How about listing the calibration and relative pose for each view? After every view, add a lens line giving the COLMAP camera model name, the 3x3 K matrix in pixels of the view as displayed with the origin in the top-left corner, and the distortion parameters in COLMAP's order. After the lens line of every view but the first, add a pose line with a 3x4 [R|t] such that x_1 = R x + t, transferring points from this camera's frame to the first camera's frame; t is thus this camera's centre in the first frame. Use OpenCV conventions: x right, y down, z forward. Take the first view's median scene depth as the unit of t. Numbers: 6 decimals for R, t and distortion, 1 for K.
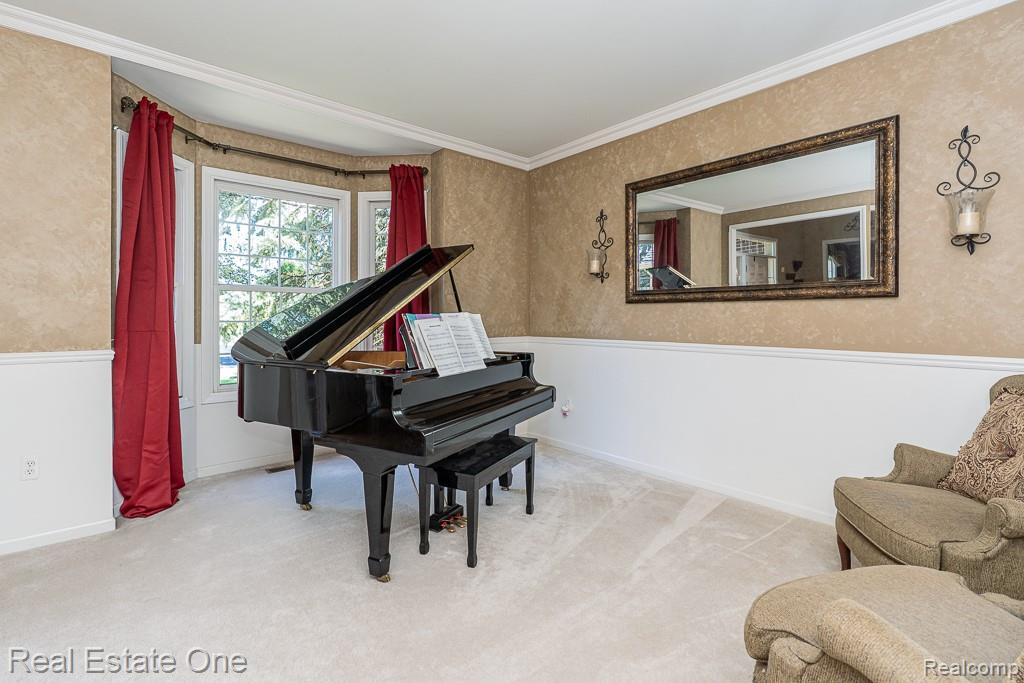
lens RADIAL K [[469.3, 0, 509.7], [0, 469.3, 325.0], [0, 0, 1]] dist [-0.002758, 0.000049]
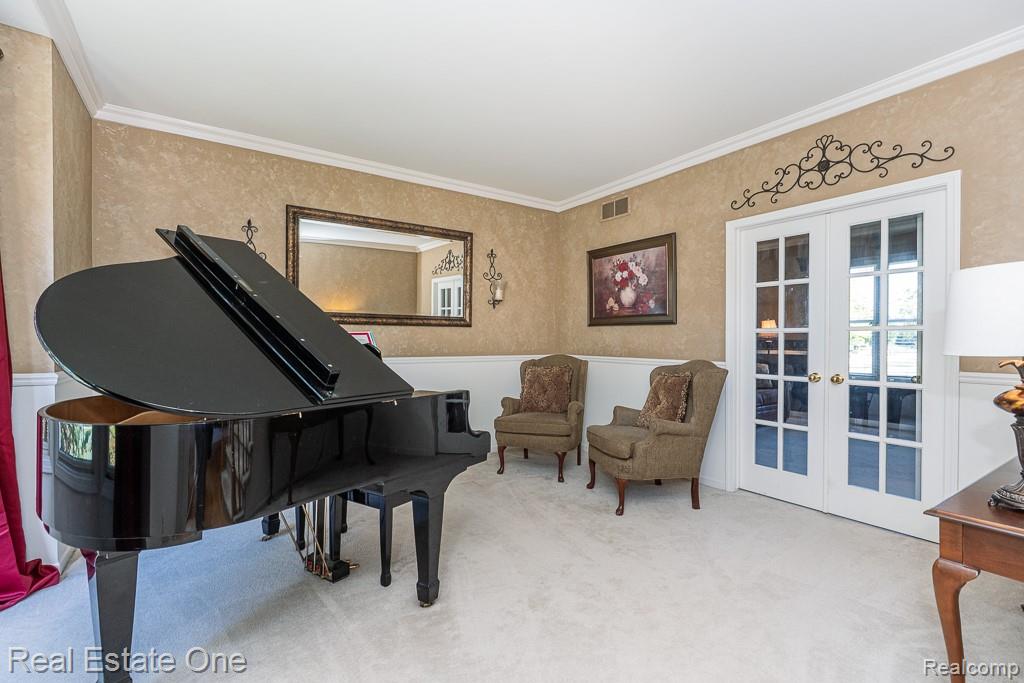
lens RADIAL K [[469.8, 0, 508.3], [0, 469.8, 341.2], [0, 0, 1]] dist [-0.000962, 0.000270]
pose [[0.117096, -0.006211, 0.993101, -0.824896], [0.008734, 0.999948, 0.005224, -0.008111], [-0.993082, 0.008062, 0.117145, 0.482532]]
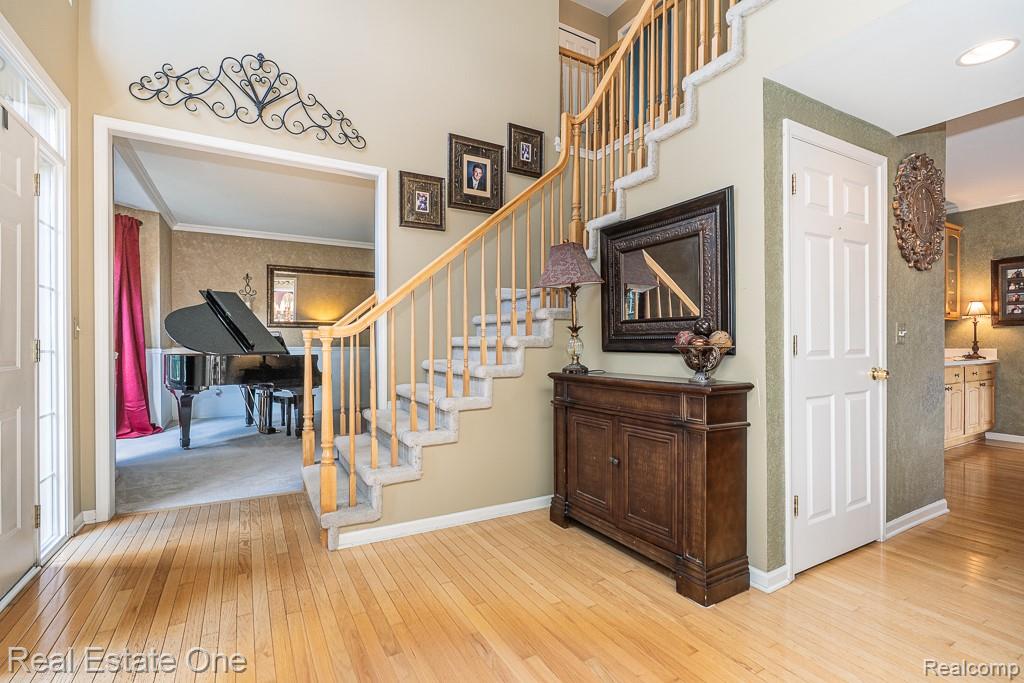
lens RADIAL K [[469.8, 0, 508.3], [0, 469.8, 341.2], [0, 0, 1]] dist [-0.000962, 0.000270]
pose [[0.193928, -0.004273, 0.981006, -1.678592], [0.012124, 0.999925, 0.001959, 0.022450], [-0.980941, 0.011514, 0.193965, -0.377848]]
